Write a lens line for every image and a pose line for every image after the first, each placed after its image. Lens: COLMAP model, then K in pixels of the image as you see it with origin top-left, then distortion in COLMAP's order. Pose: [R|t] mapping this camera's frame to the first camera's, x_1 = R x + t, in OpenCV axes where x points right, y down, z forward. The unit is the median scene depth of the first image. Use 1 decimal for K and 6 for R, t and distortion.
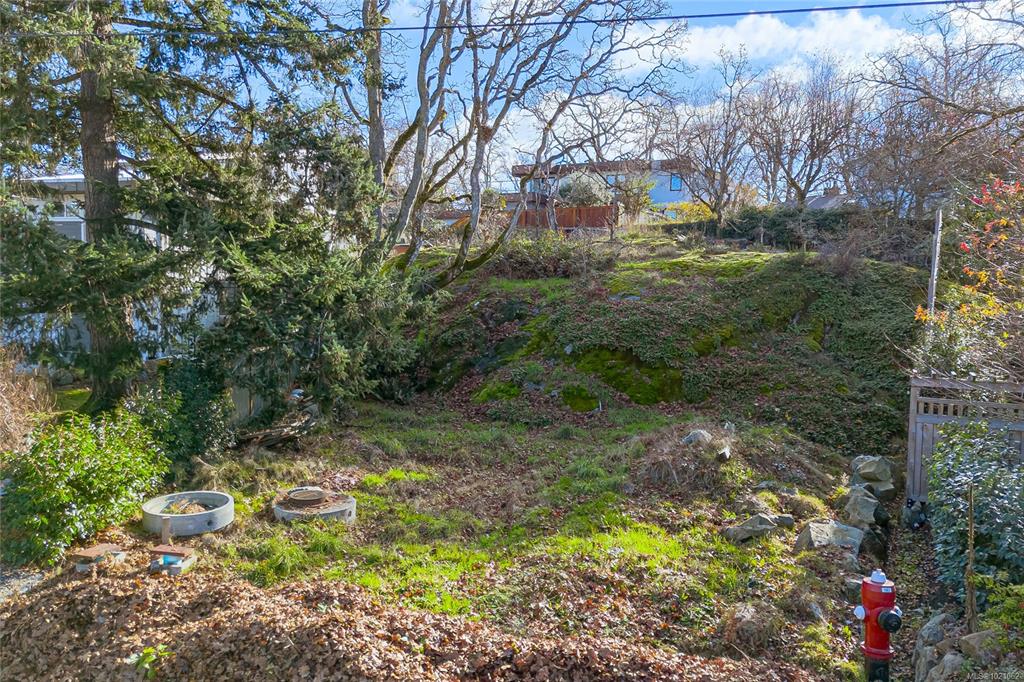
lens RADIAL K [[741.4, 0, 514.0], [0, 741.4, 339.2], [0, 0, 1]] dist [0.036022, -0.019543]
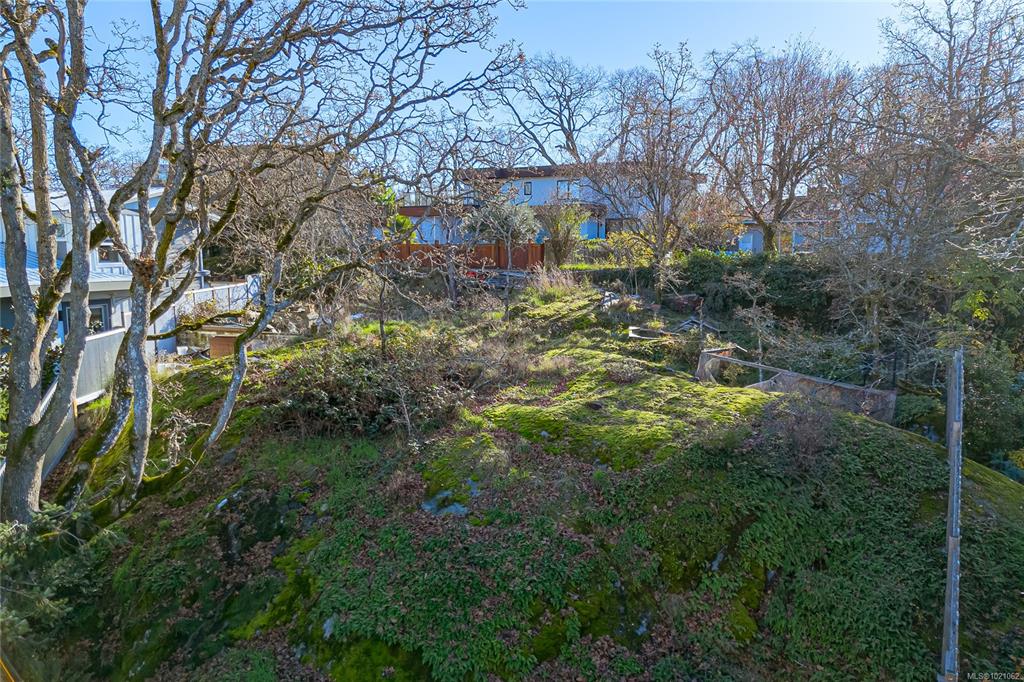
lens RADIAL K [[741.4, 0, 508.6], [0, 741.4, 341.4], [0, 0, 1]] dist [0.036022, -0.019543]
pose [[0.999683, -0.024724, -0.004717, 0.215083], [0.024894, 0.998877, 0.040303, -0.222183], [0.003715, -0.040408, 0.999176, 0.408206]]
